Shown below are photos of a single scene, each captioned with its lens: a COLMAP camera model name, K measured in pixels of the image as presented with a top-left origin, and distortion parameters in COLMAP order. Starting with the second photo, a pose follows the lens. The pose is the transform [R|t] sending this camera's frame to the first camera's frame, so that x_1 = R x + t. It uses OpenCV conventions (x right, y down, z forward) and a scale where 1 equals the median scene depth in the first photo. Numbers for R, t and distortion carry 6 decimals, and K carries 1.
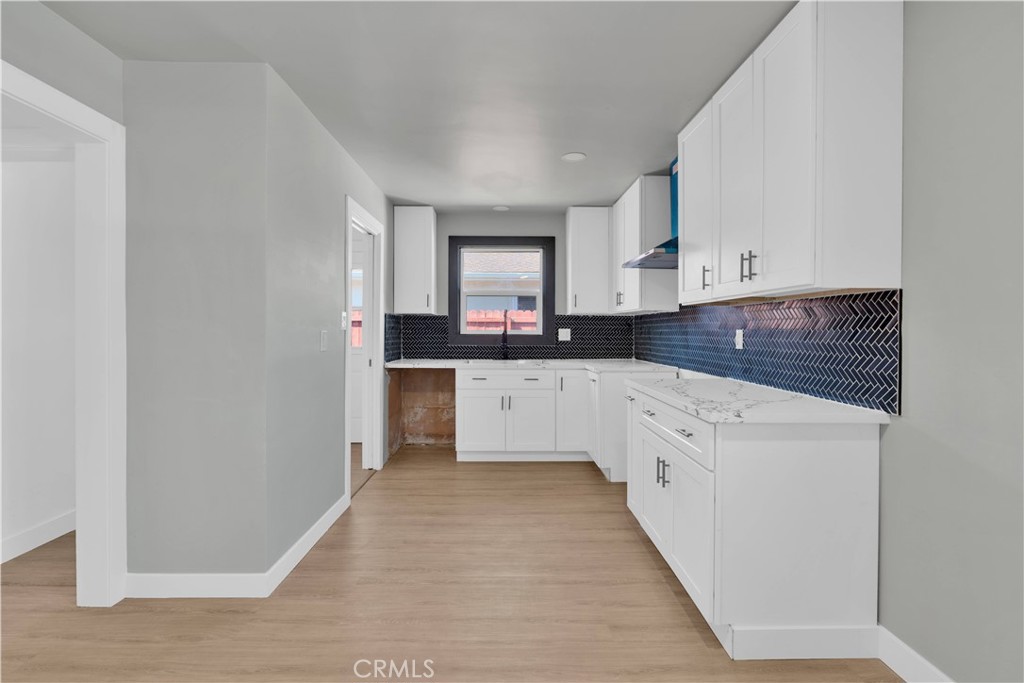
lens RADIAL K [[451.4, 0, 510.7], [0, 451.4, 332.5], [0, 0, 1]] dist [-0.006215, 0.000231]
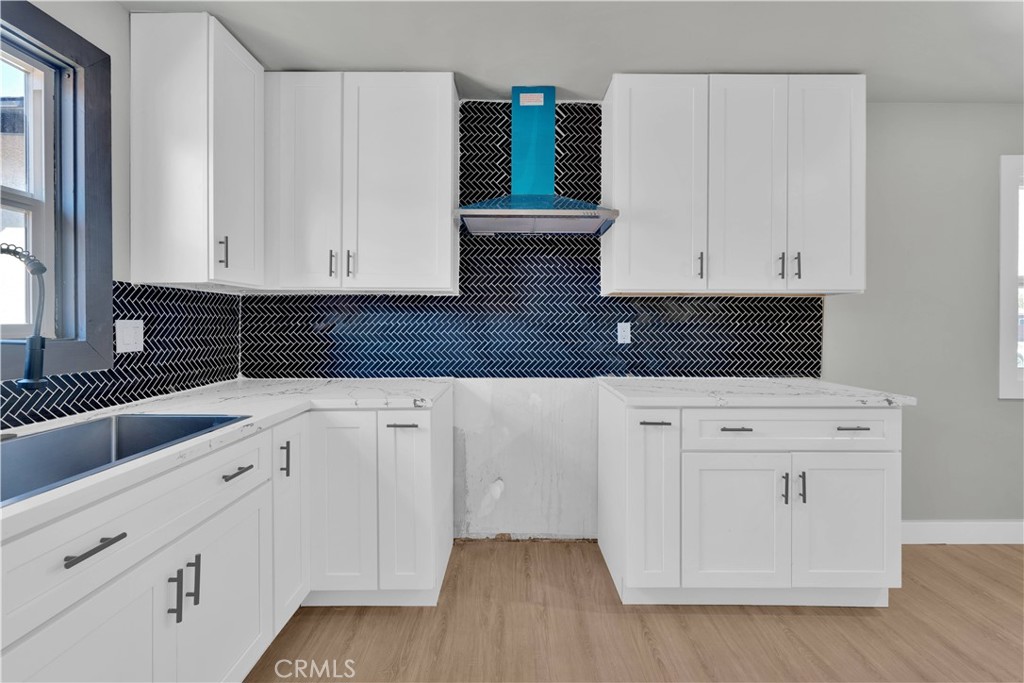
lens RADIAL K [[451.4, 0, 512.6], [0, 451.4, 322.7], [0, 0, 1]] dist [-0.006215, 0.000231]
pose [[0.022640, -0.002952, 0.999739, -0.267694], [0.004917, 0.999984, 0.002841, -0.006162], [-0.999732, 0.004851, 0.022655, 0.756027]]
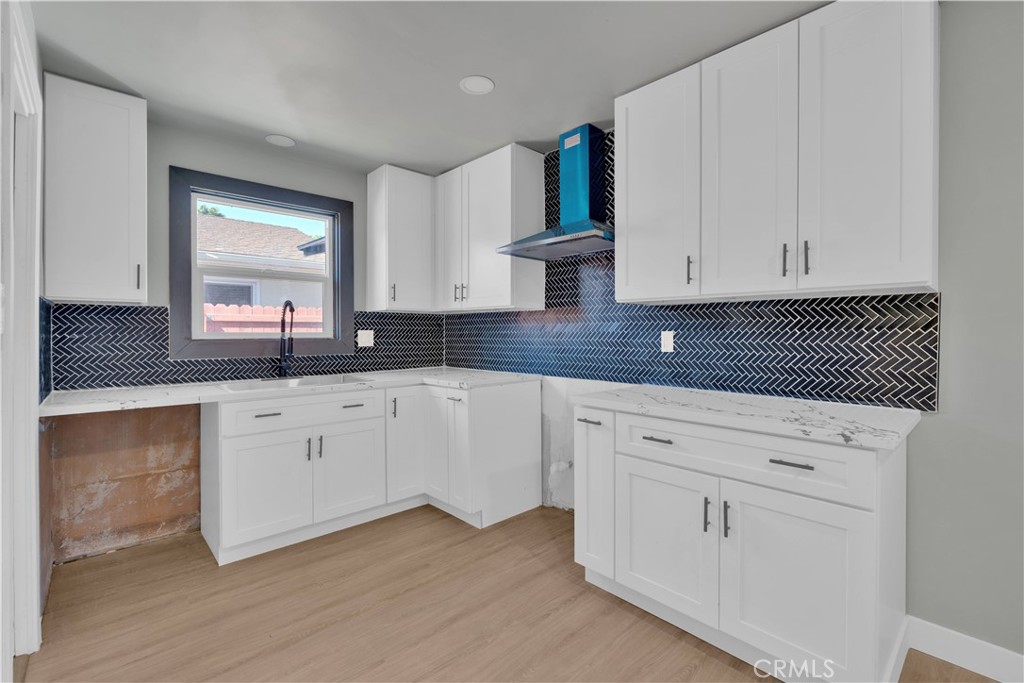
lens RADIAL K [[451.4, 0, 514.3], [0, 451.4, 334.1], [0, 0, 1]] dist [-0.006215, 0.000231]
pose [[0.742089, -0.006645, 0.670269, -0.214395], [0.006344, 0.999976, 0.002891, -0.003030], [-0.670272, 0.002107, 0.742113, 0.328540]]
